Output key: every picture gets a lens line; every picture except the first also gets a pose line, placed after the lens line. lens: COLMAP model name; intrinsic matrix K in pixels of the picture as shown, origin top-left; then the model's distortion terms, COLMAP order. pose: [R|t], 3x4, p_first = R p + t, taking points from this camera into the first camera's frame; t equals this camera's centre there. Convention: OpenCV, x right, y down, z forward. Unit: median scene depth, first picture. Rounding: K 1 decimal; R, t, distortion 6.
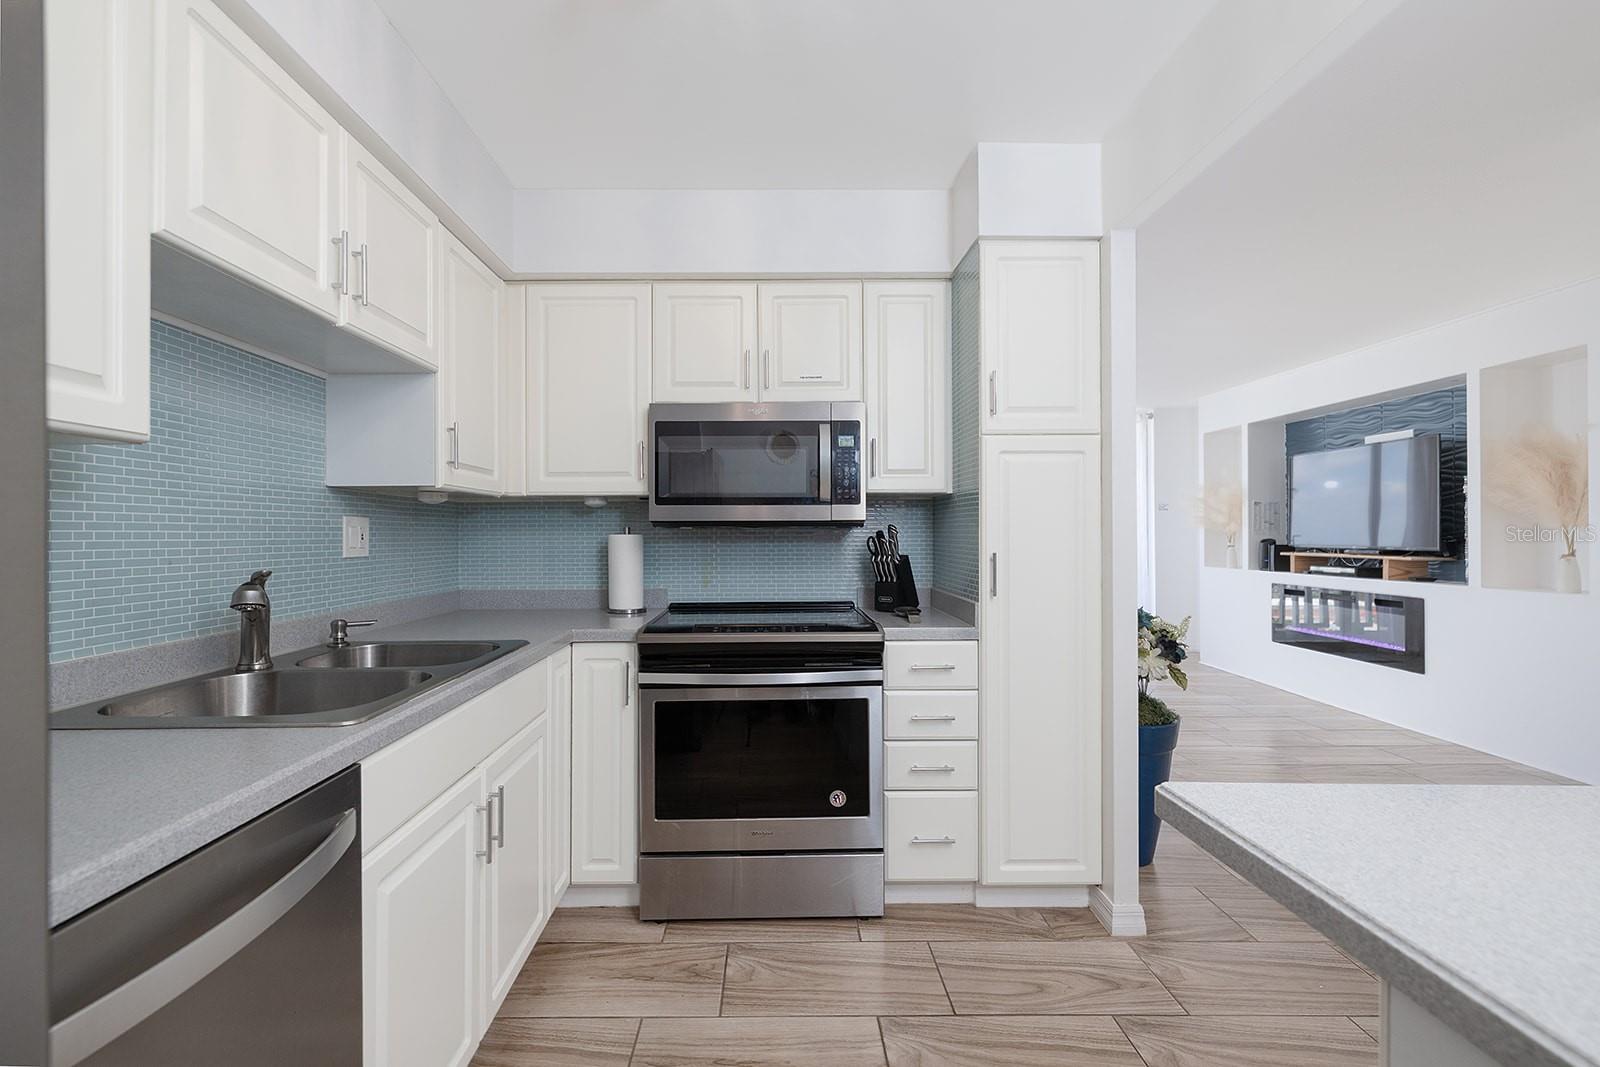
lens RADIAL K [[694.8, 0, 800.0], [0, 694.8, 533.5], [0, 0, 1]] dist [-0.001394, -0.000267]
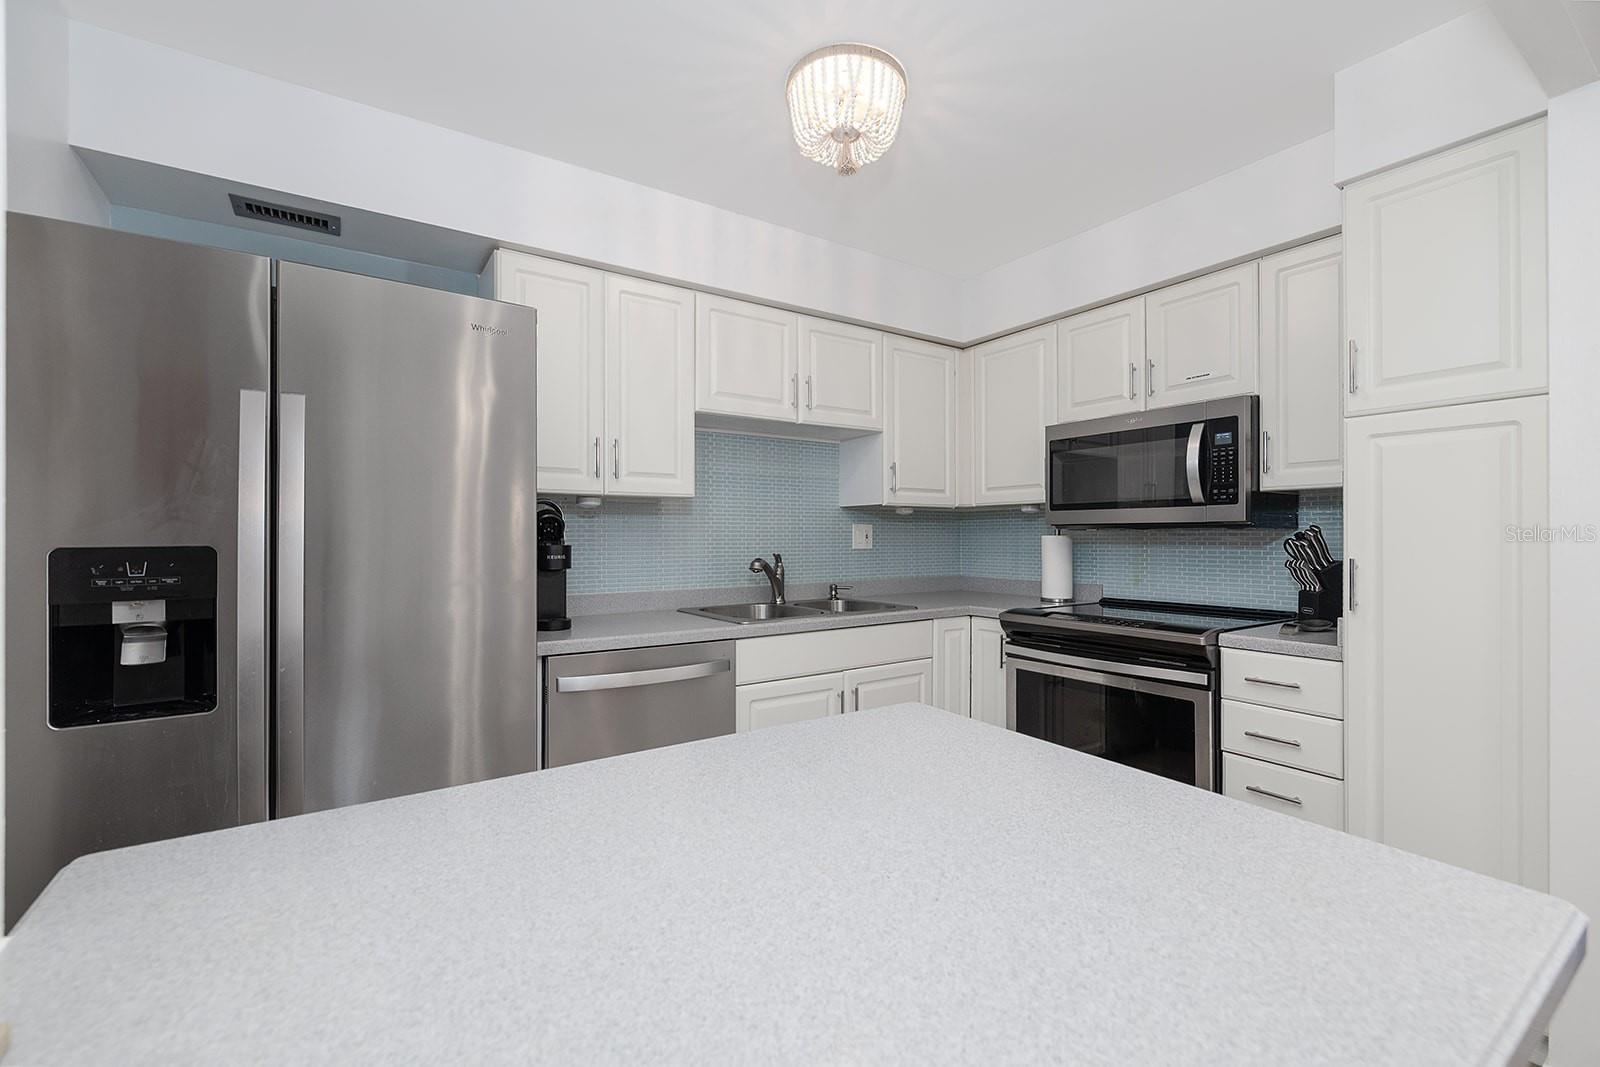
lens RADIAL K [[667.3, 0, 789.9], [0, 667.3, 540.8], [0, 0, 1]] dist [-0.000162, 0.000102]
pose [[0.545258, 0.009620, -0.838213, 0.512166], [-0.000866, 0.999940, 0.010912, -0.001773], [0.838268, -0.005224, 0.545234, -0.000071]]
